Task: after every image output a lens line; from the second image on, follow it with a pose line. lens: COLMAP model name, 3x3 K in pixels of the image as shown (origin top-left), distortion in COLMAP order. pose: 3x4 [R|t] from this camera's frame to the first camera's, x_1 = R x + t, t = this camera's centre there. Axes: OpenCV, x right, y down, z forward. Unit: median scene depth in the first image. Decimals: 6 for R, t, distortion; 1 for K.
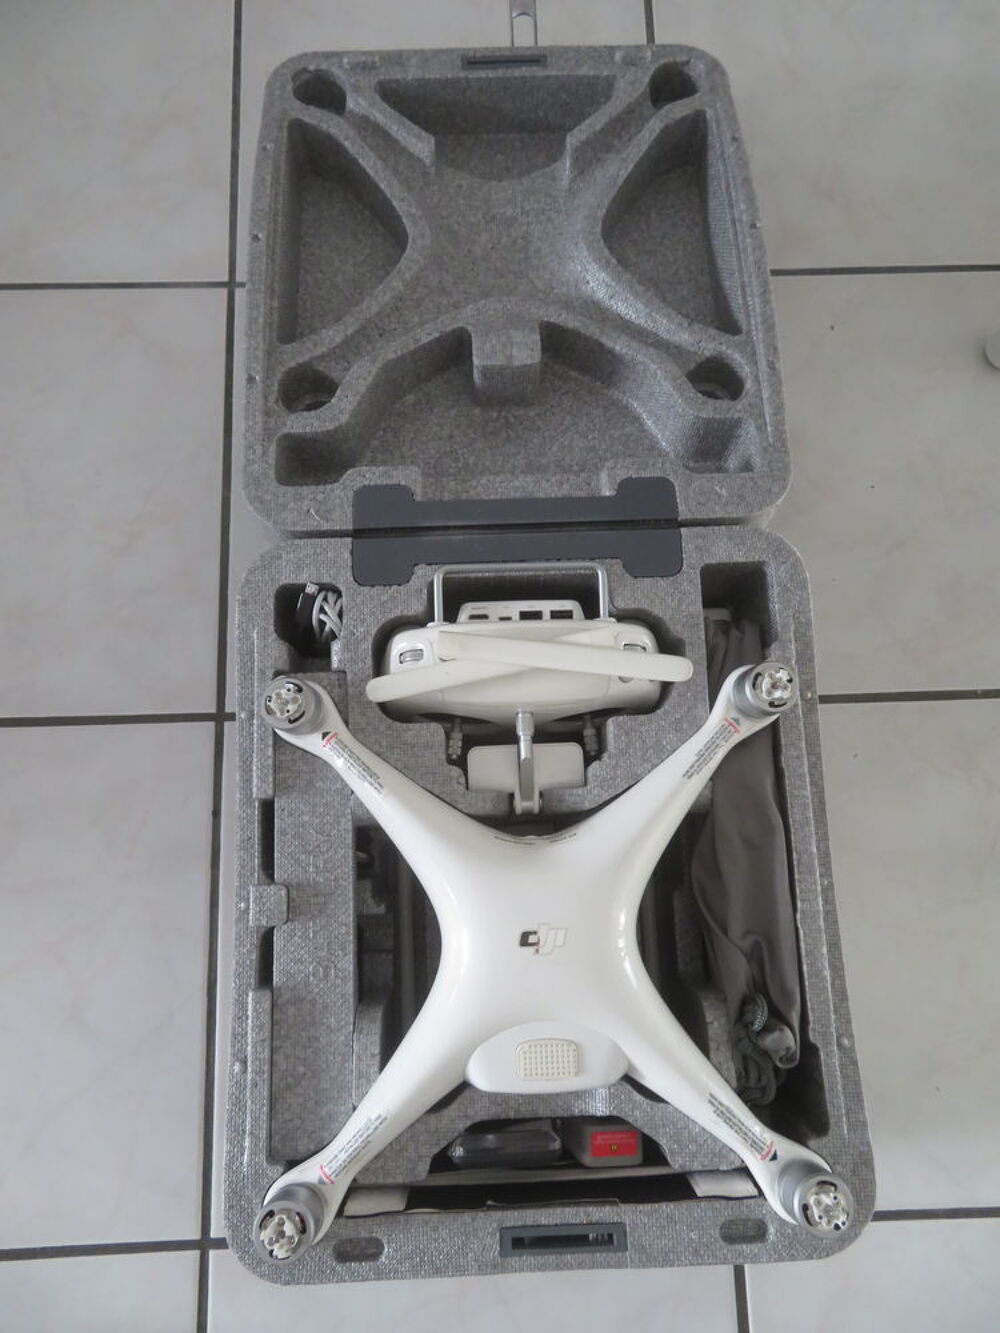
lens RADIAL K [[967.2, 0, 499.9], [0, 967.2, 665.2], [0, 0, 1]] dist [0.012090, 0.001912]
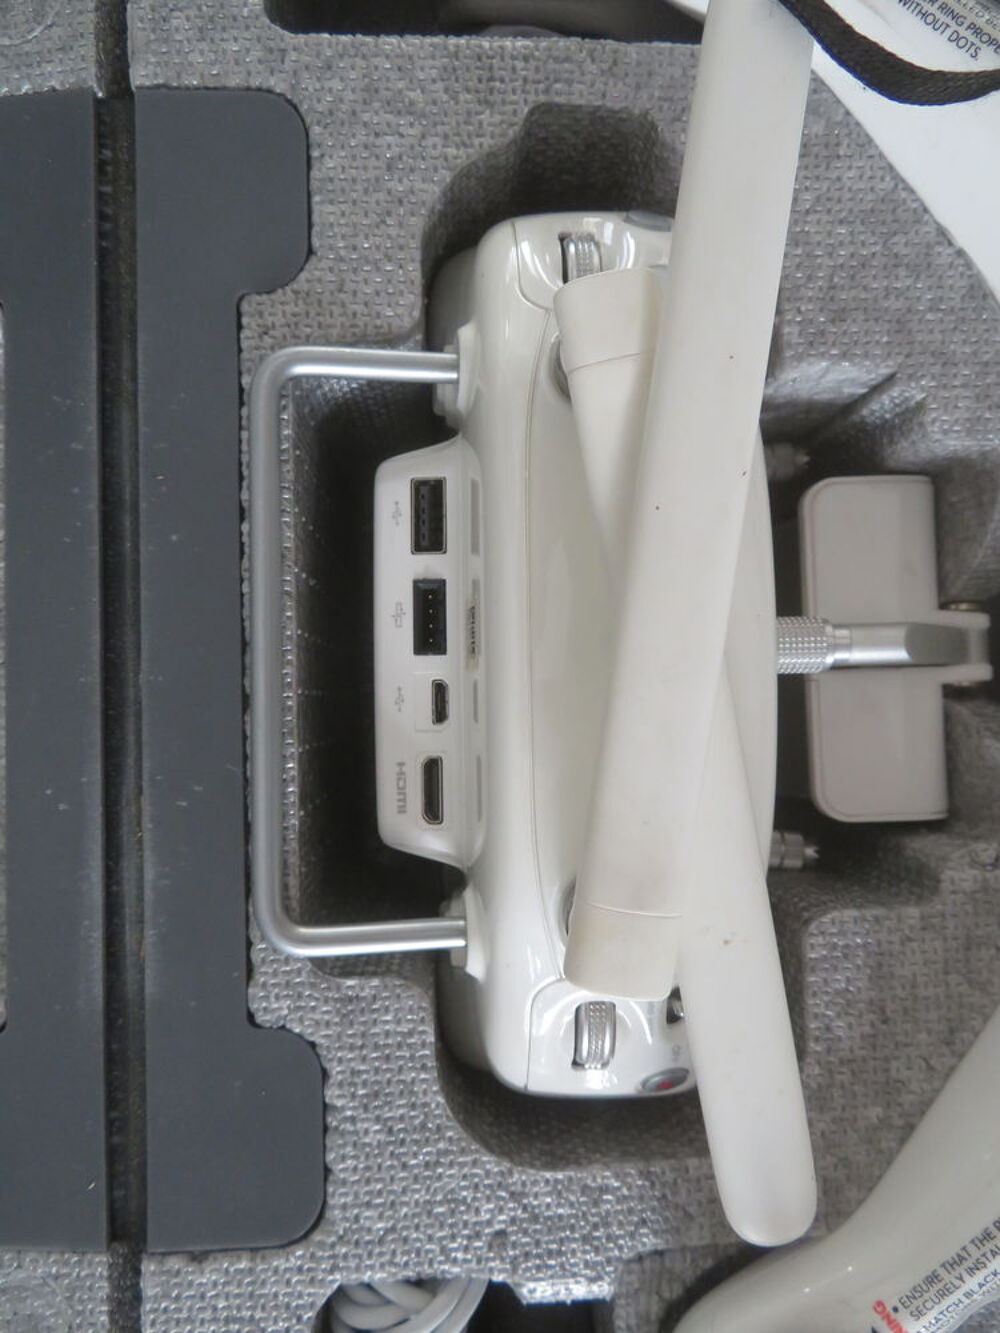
lens RADIAL K [[967.2, 0, 502.3], [0, 967.2, 669.8], [0, 0, 1]] dist [0.012090, 0.001912]
pose [[0.018528, -0.999715, 0.015055, 0.011742], [0.968894, 0.021669, 0.246524, -0.105183], [-0.246780, 0.010019, 0.969020, 0.712018]]
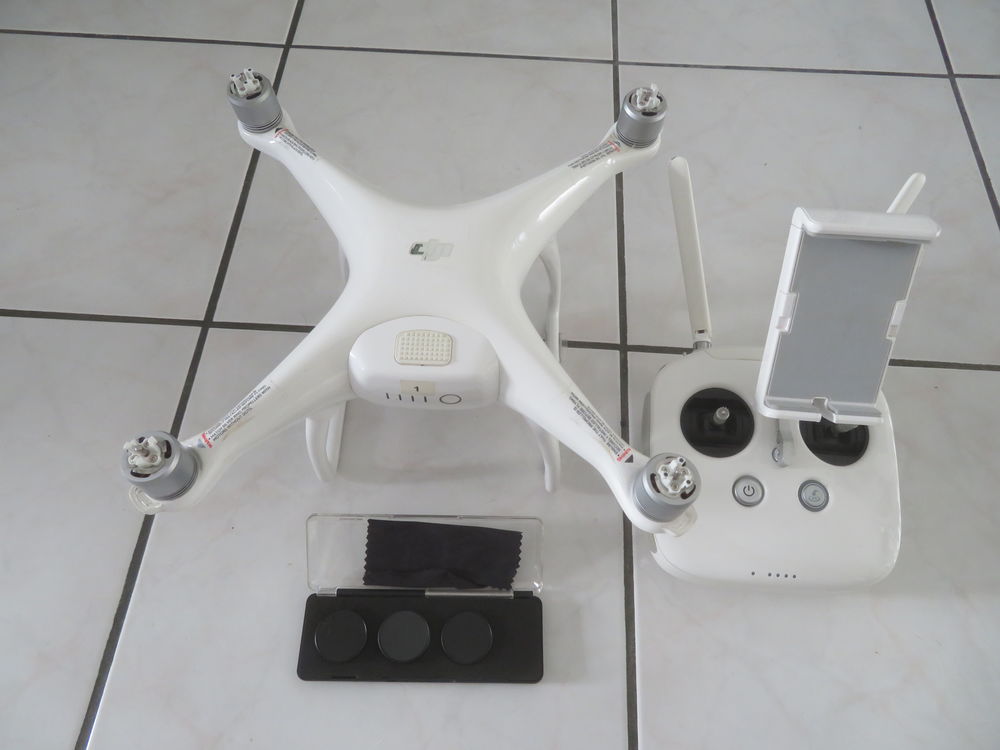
lens RADIAL K [[725.5, 0, 501.8], [0, 725.5, 375.3], [0, 0, 1]] dist [0.012090, 0.001912]
pose [[0.997142, 0.067951, -0.033010, 0.149192], [-0.074078, 0.965184, -0.250861, 0.570783], [0.014814, 0.252590, 0.967460, 0.195699]]
